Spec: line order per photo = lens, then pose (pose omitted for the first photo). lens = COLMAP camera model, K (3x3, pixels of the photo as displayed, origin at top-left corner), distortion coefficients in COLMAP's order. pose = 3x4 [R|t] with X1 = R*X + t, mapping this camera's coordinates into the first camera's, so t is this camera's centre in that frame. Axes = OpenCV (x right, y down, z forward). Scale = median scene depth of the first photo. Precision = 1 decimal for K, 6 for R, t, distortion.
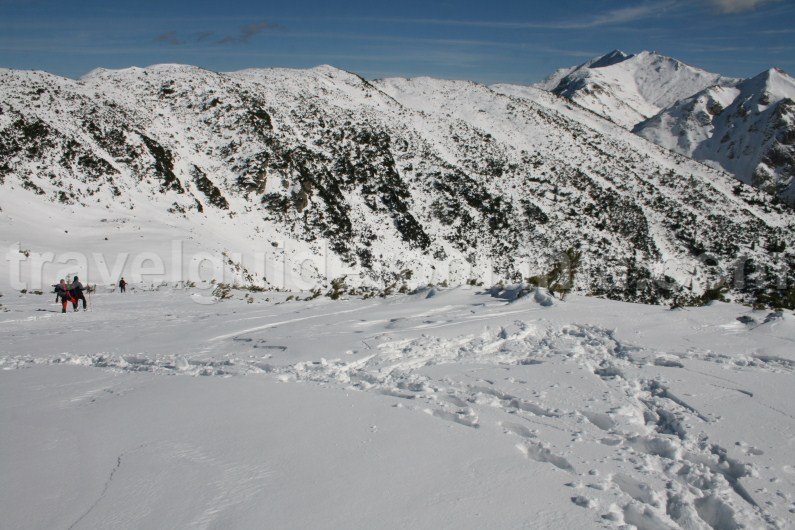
lens RADIAL K [[675.8, 0, 397.5], [0, 675.8, 265.0], [0, 0, 1]] dist [-0.140043, 0.134241]
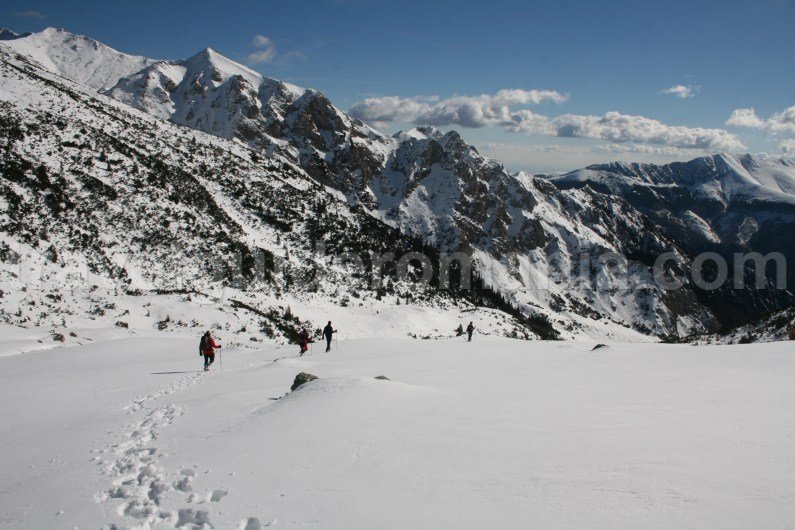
lens RADIAL K [[675.8, 0, 397.5], [0, 675.8, 265.0], [0, 0, 1]] dist [-0.140043, 0.134241]
pose [[0.599133, -0.155529, 0.785398, -0.142178], [0.173830, 0.982821, 0.062019, 0.013217], [-0.781552, 0.099368, 0.615876, 0.304731]]
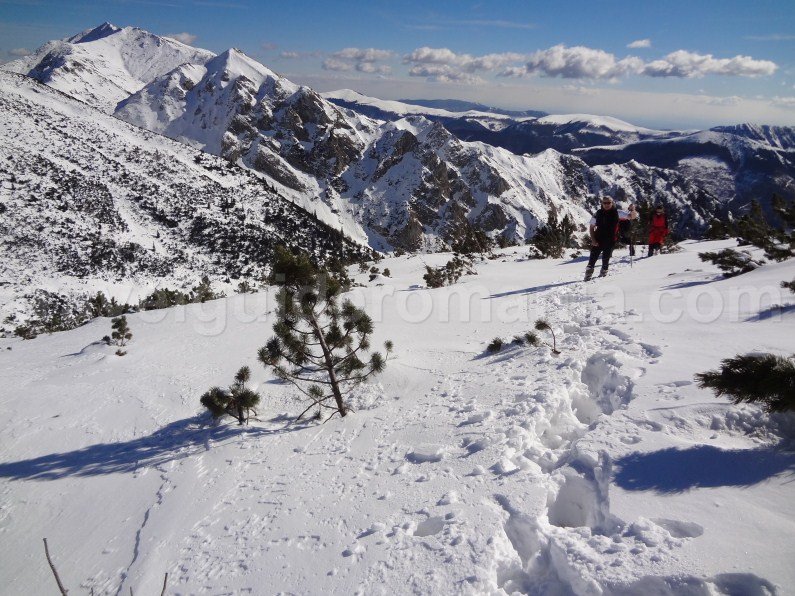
lens RADIAL K [[602.0, 0, 397.5], [0, 602.0, 298.0], [0, 0, 1]] dist [-0.041883, 0.008352]
pose [[0.780517, -0.209912, 0.588839, 0.111977], [0.128532, 0.975700, 0.177450, -0.013798], [-0.611779, -0.062818, 0.788531, -0.127401]]
